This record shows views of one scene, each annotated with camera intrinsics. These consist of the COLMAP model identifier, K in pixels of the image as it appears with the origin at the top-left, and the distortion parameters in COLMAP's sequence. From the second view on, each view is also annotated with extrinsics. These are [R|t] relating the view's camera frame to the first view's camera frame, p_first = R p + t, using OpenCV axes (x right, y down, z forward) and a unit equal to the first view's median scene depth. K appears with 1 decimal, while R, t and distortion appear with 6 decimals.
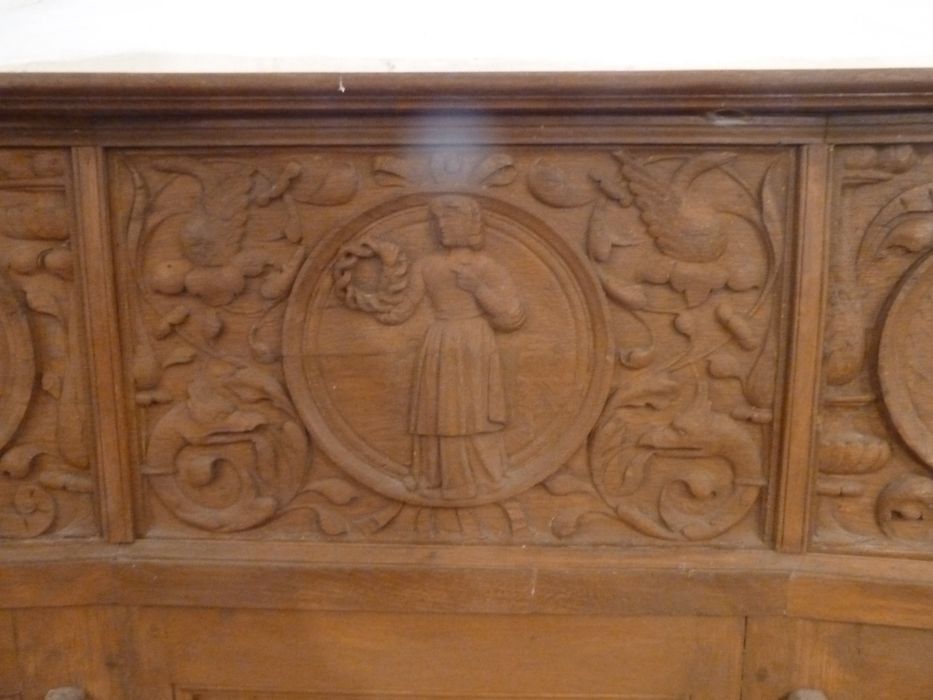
lens RADIAL K [[706.0, 0, 466.3], [0, 706.0, 349.5], [0, 0, 1]] dist [-0.026522, -0.004821]
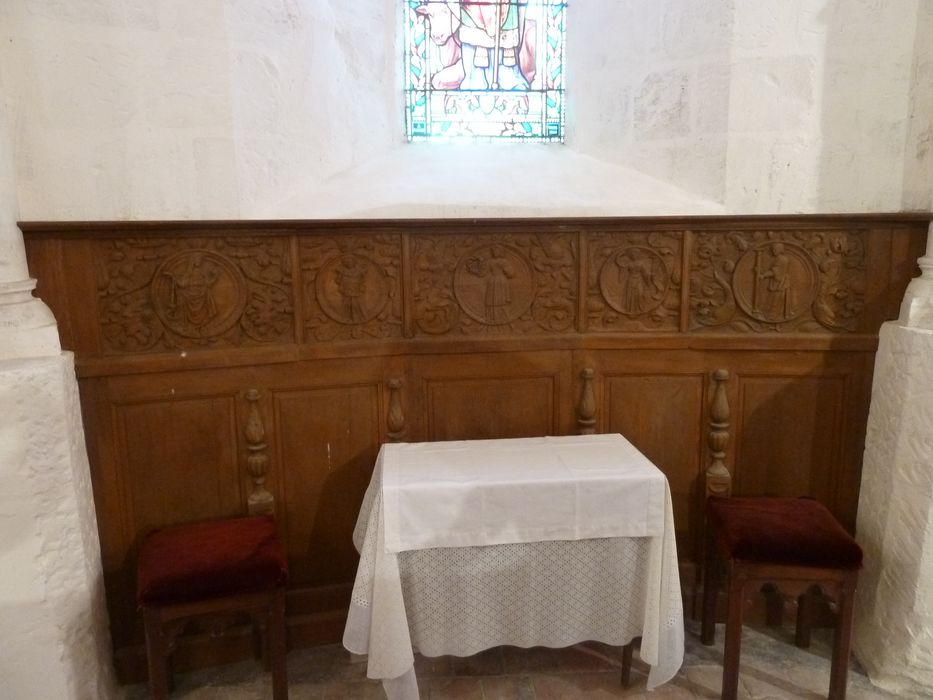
lens RADIAL K [[706.0, 0, 464.8], [0, 706.0, 351.2], [0, 0, 1]] dist [-0.026522, -0.004821]
pose [[0.987772, -0.040398, 0.150582, -0.800088], [0.034917, 0.998634, 0.038862, 0.218500], [-0.151946, -0.033129, 0.987833, -2.854809]]
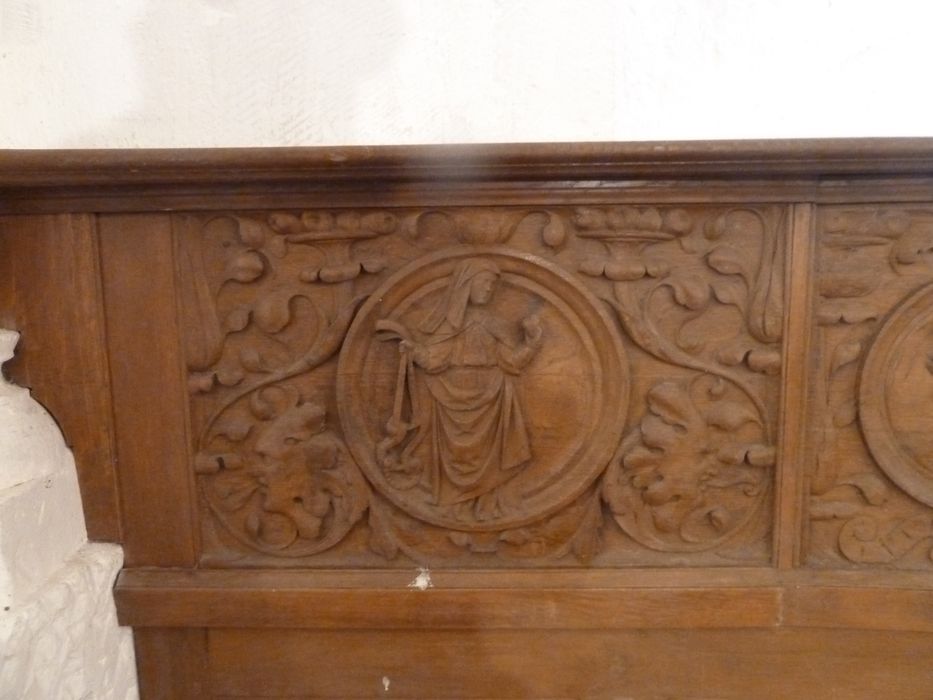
lens RADIAL K [[706.0, 0, 469.6], [0, 706.0, 354.2], [0, 0, 1]] dist [-0.026522, -0.004821]
pose [[0.968319, 0.016004, -0.249205, -1.314964], [-0.016761, 0.999859, -0.000914, -0.036700], [0.249155, 0.005062, 0.968450, -0.233168]]
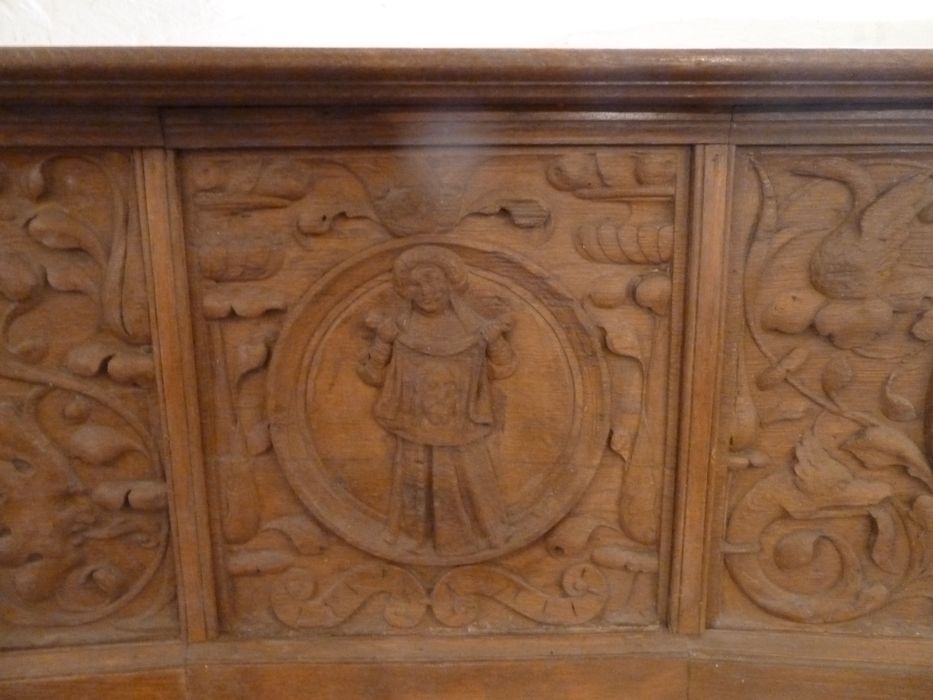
lens RADIAL K [[706.0, 0, 461.7], [0, 706.0, 354.5], [0, 0, 1]] dist [-0.026522, -0.004821]
pose [[0.995265, 0.010528, -0.096628, -0.708950], [-0.005367, 0.998552, 0.053522, -0.095054], [0.097051, -0.052750, 0.993881, 0.185133]]
